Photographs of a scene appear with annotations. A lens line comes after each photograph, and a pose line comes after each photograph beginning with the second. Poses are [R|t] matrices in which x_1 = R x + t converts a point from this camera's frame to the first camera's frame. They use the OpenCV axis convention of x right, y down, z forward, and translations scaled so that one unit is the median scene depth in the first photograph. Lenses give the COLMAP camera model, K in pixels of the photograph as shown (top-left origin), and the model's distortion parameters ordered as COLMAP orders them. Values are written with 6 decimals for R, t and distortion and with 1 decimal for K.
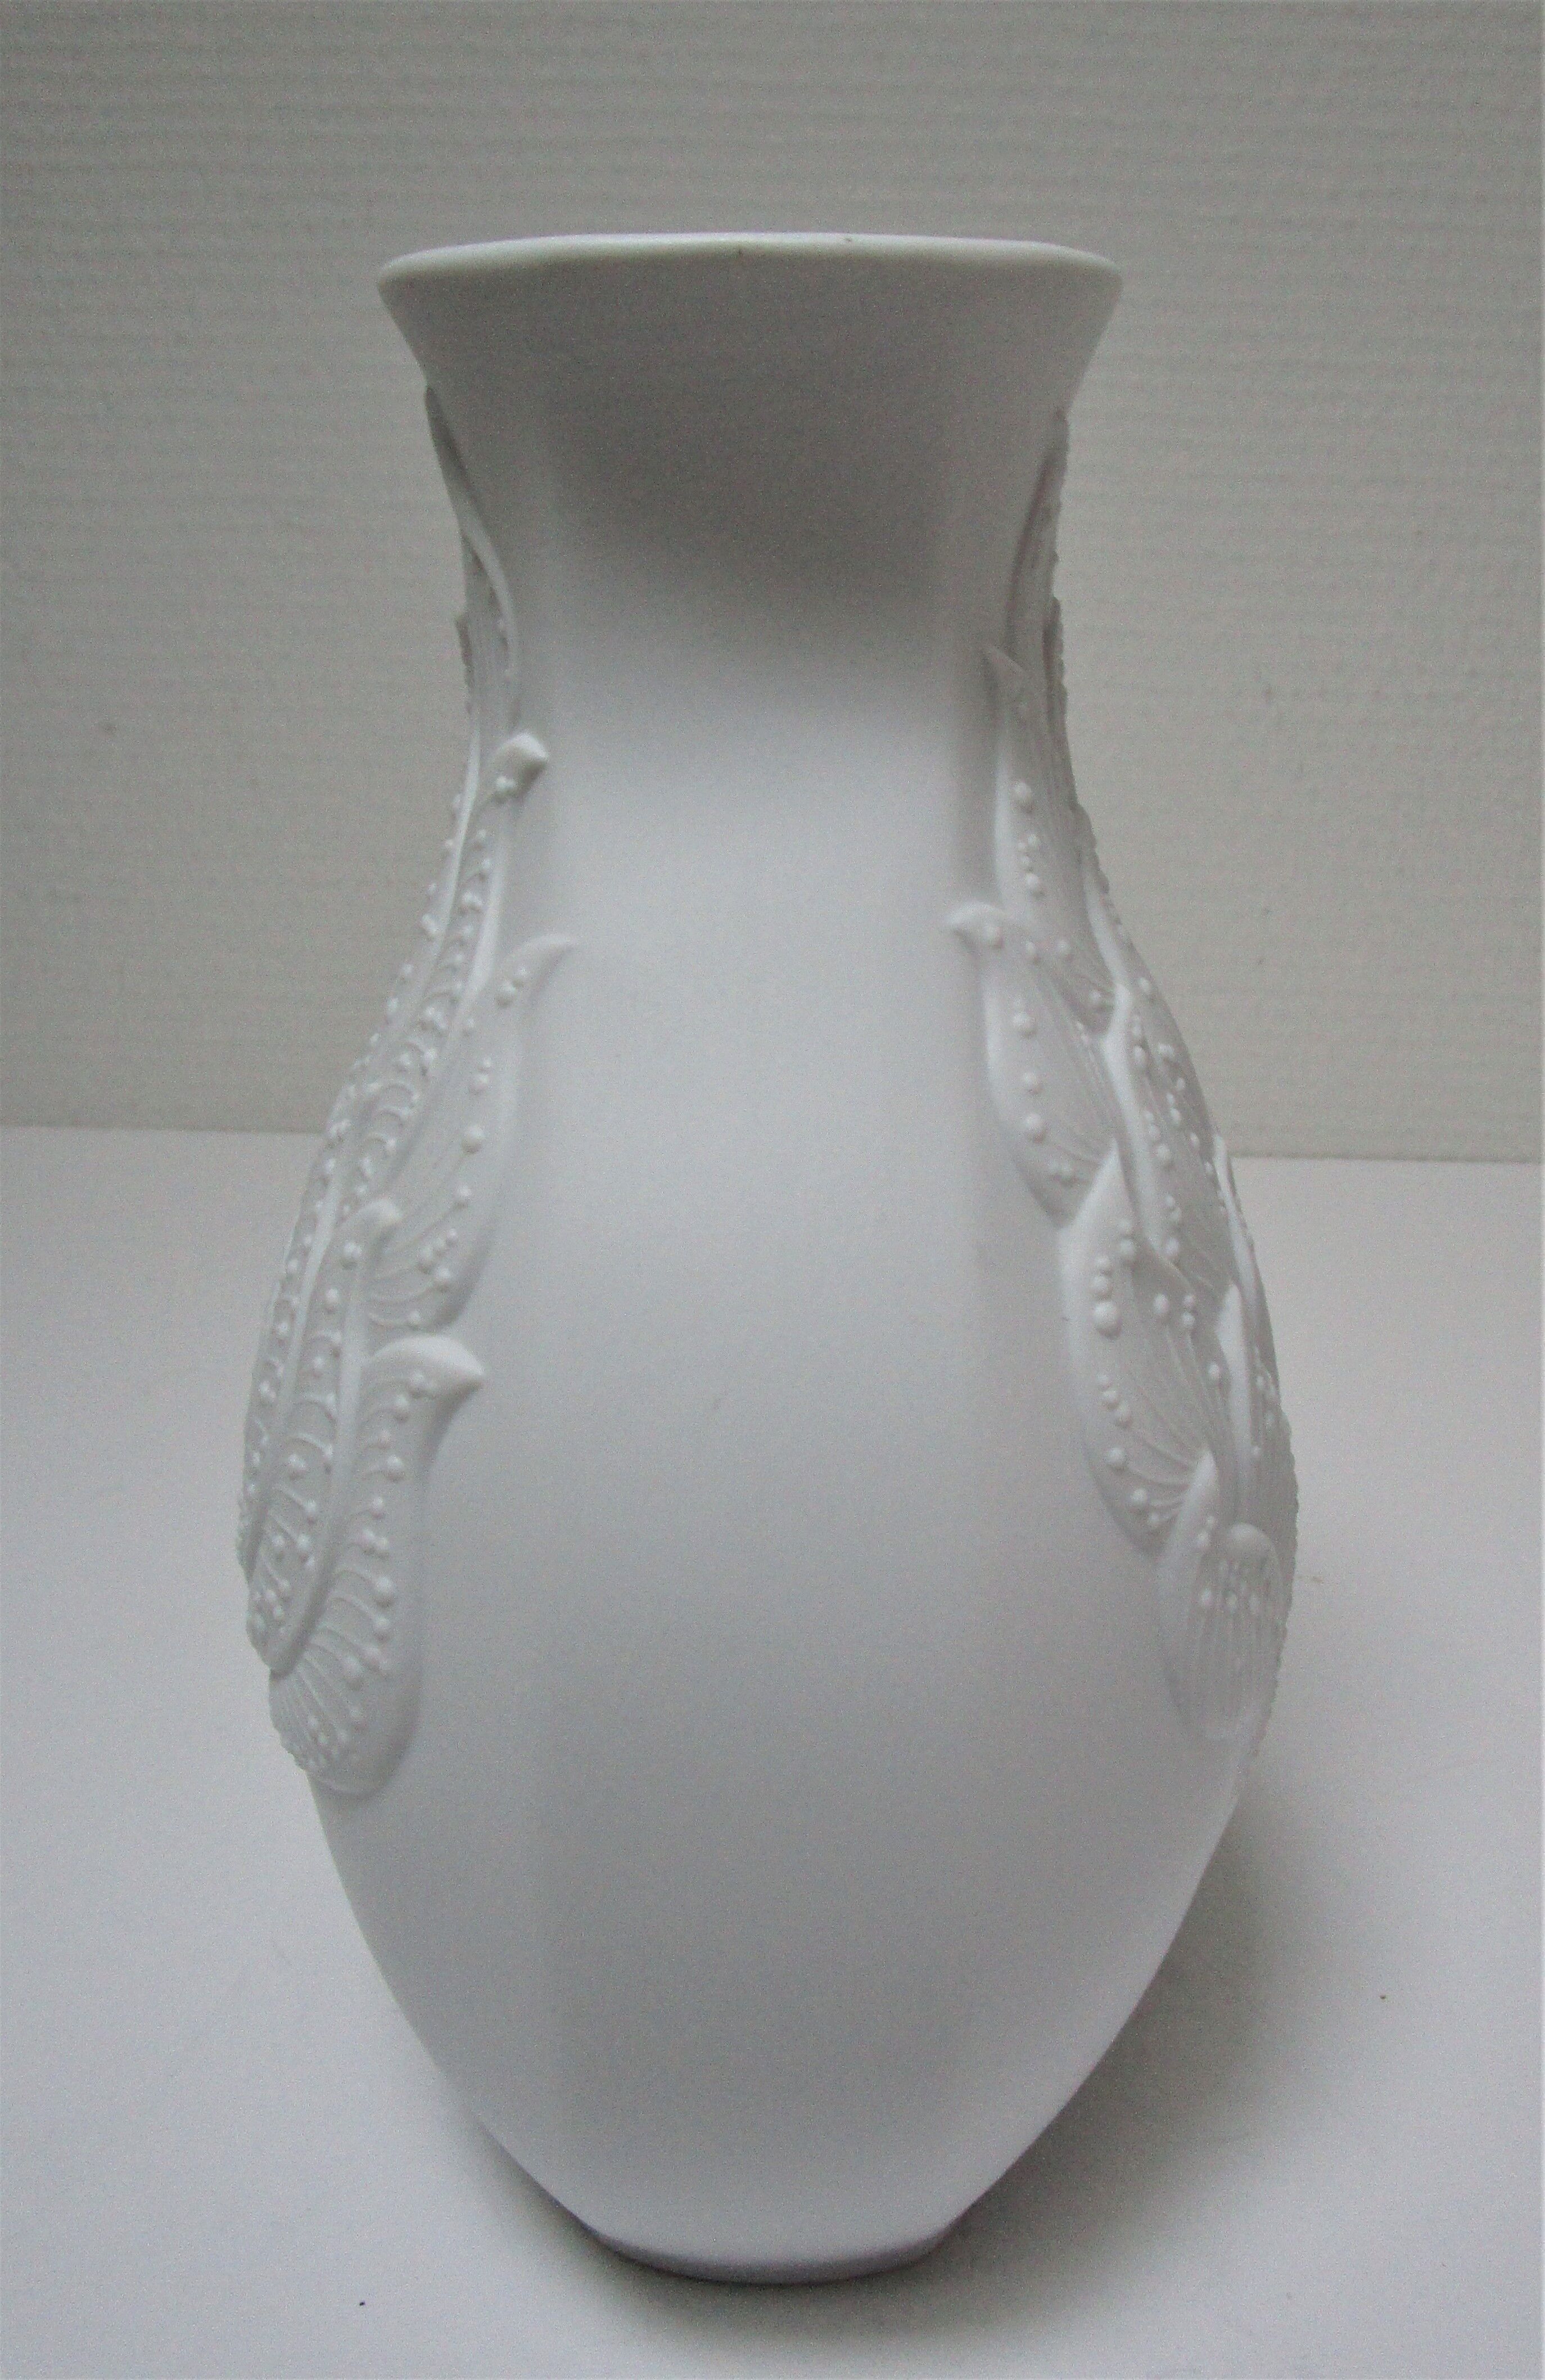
lens RADIAL K [[1879.4, 0, 759.6], [0, 1879.4, 1179.0], [0, 0, 1]] dist [0.004551, -0.046403]
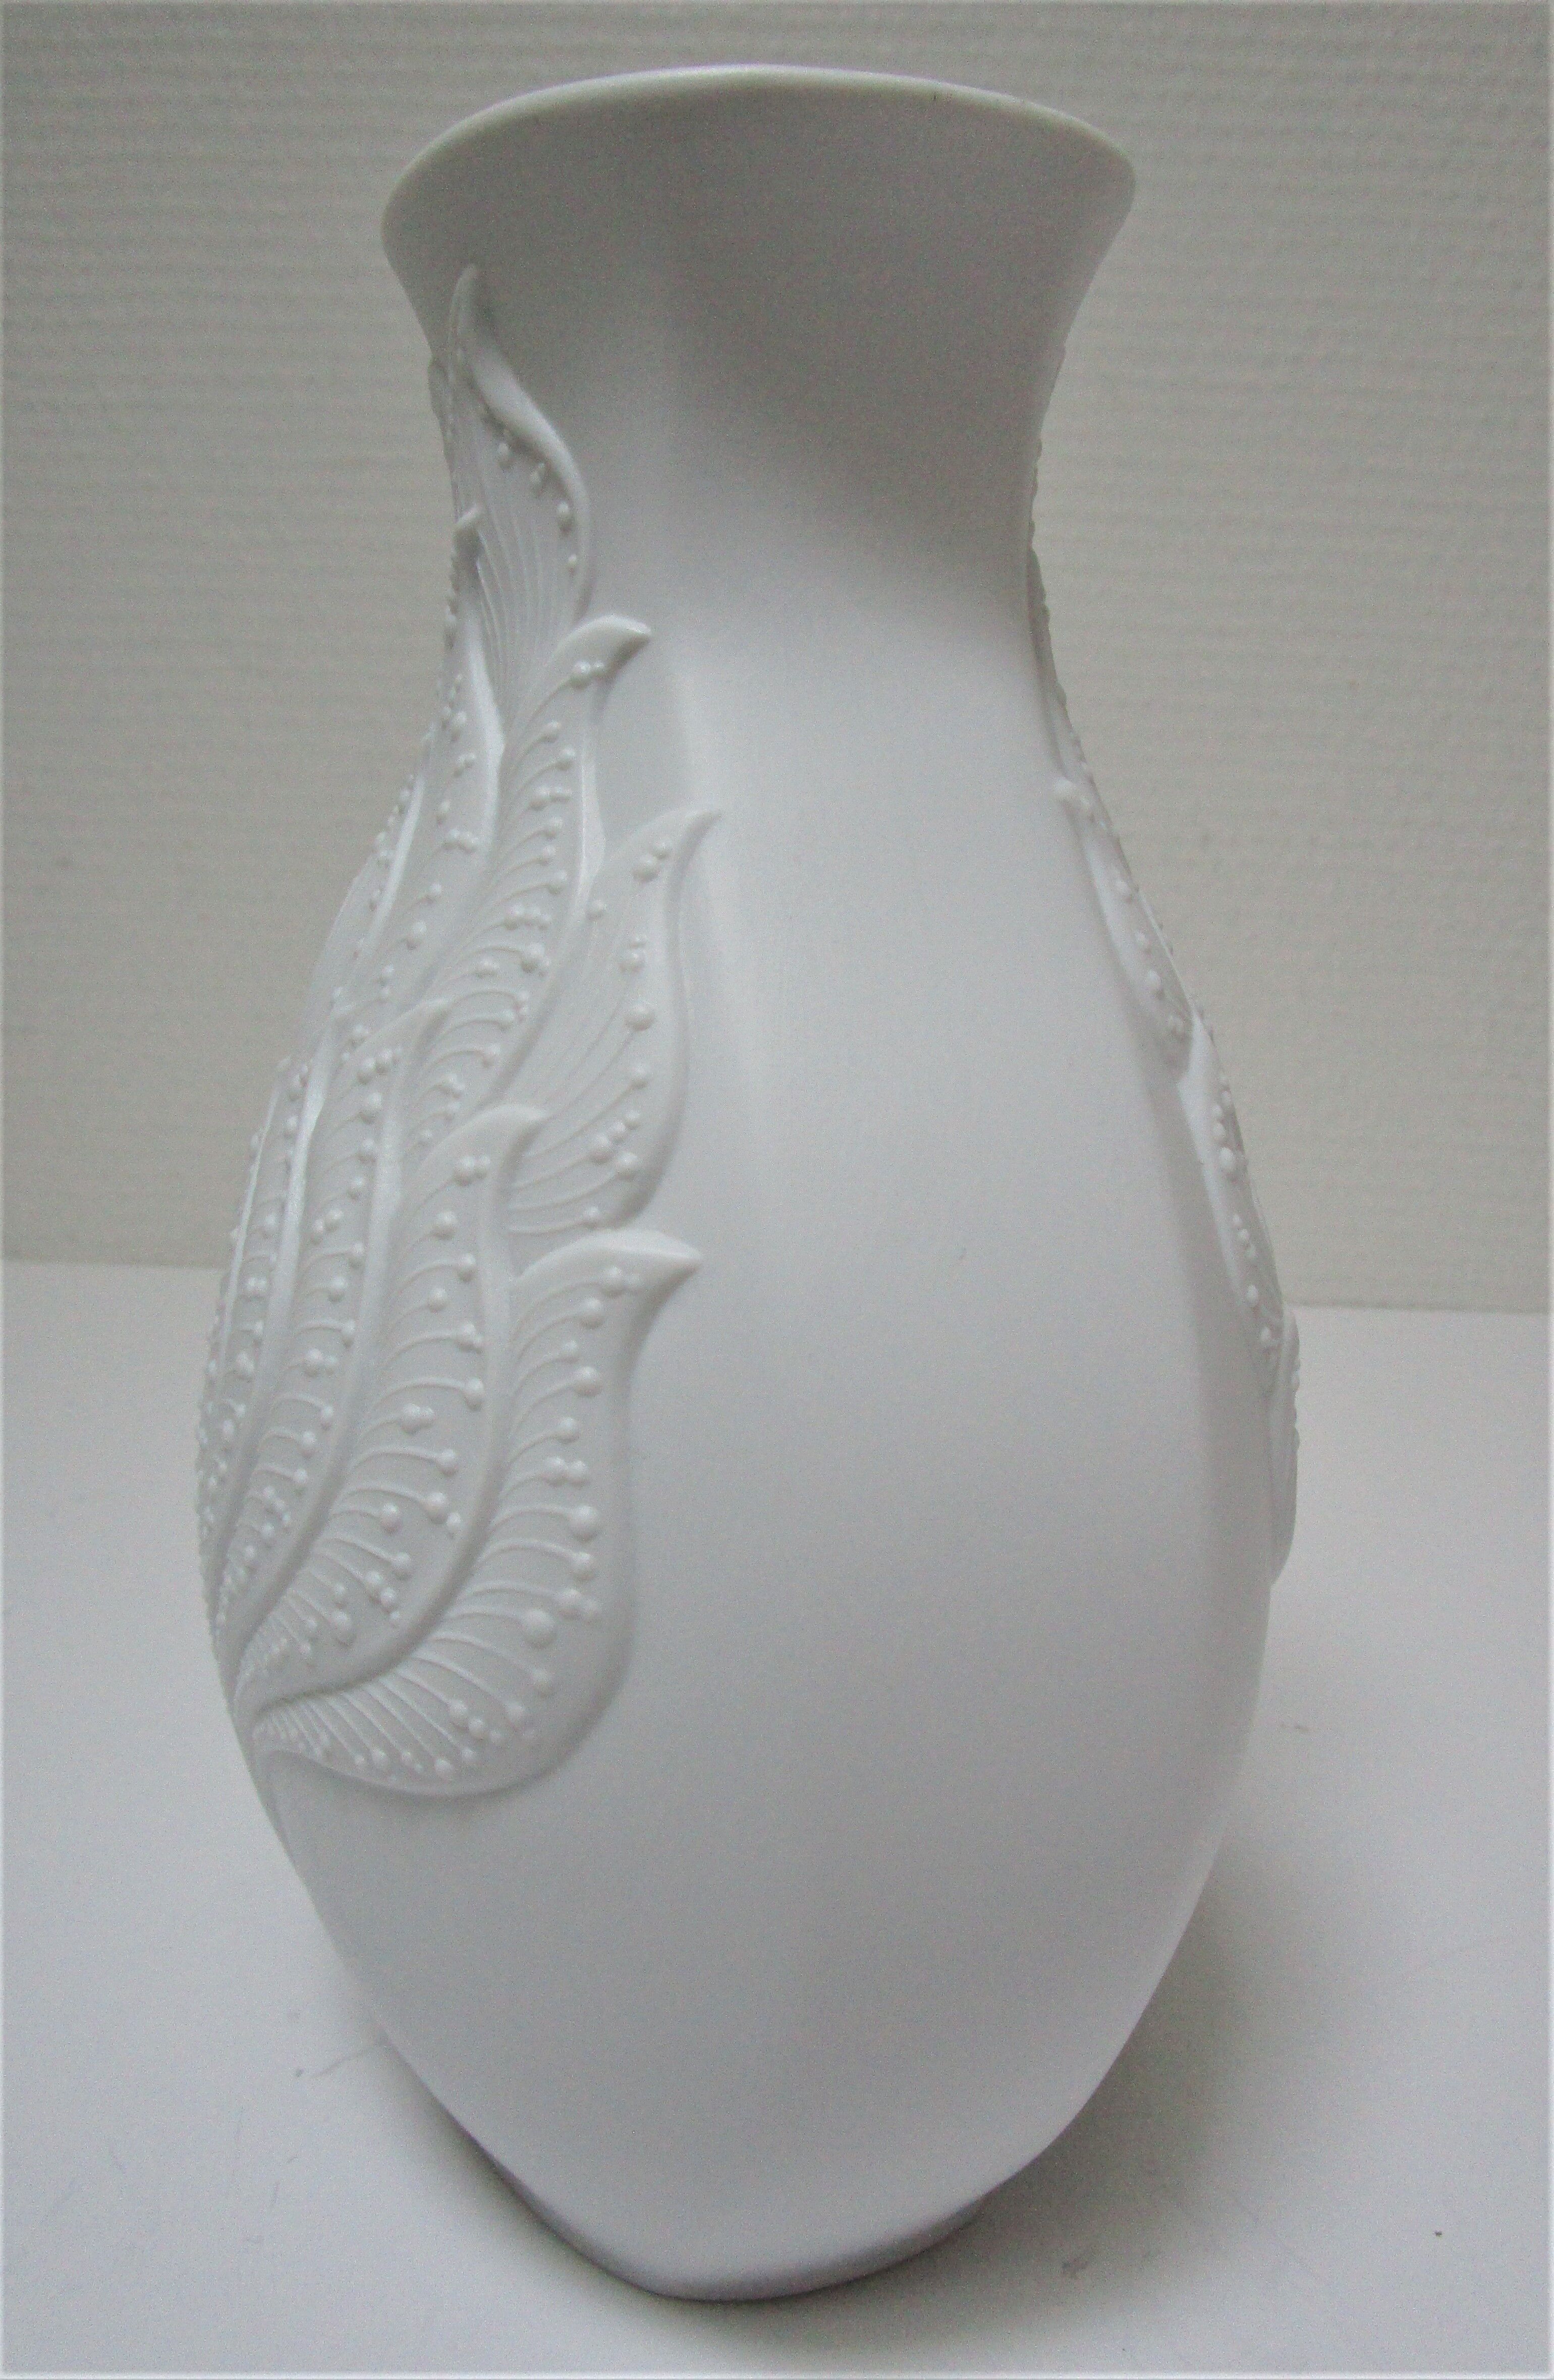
lens RADIAL K [[1879.6, 0, 734.1], [0, 1879.6, 1164.6], [0, 0, 1]] dist [0.004551, -0.046403]
pose [[0.928857, -0.064101, 0.364851, -0.447942], [0.102460, 0.990947, -0.086747, 0.135292], [-0.355988, 0.117958, 0.927016, 0.123406]]
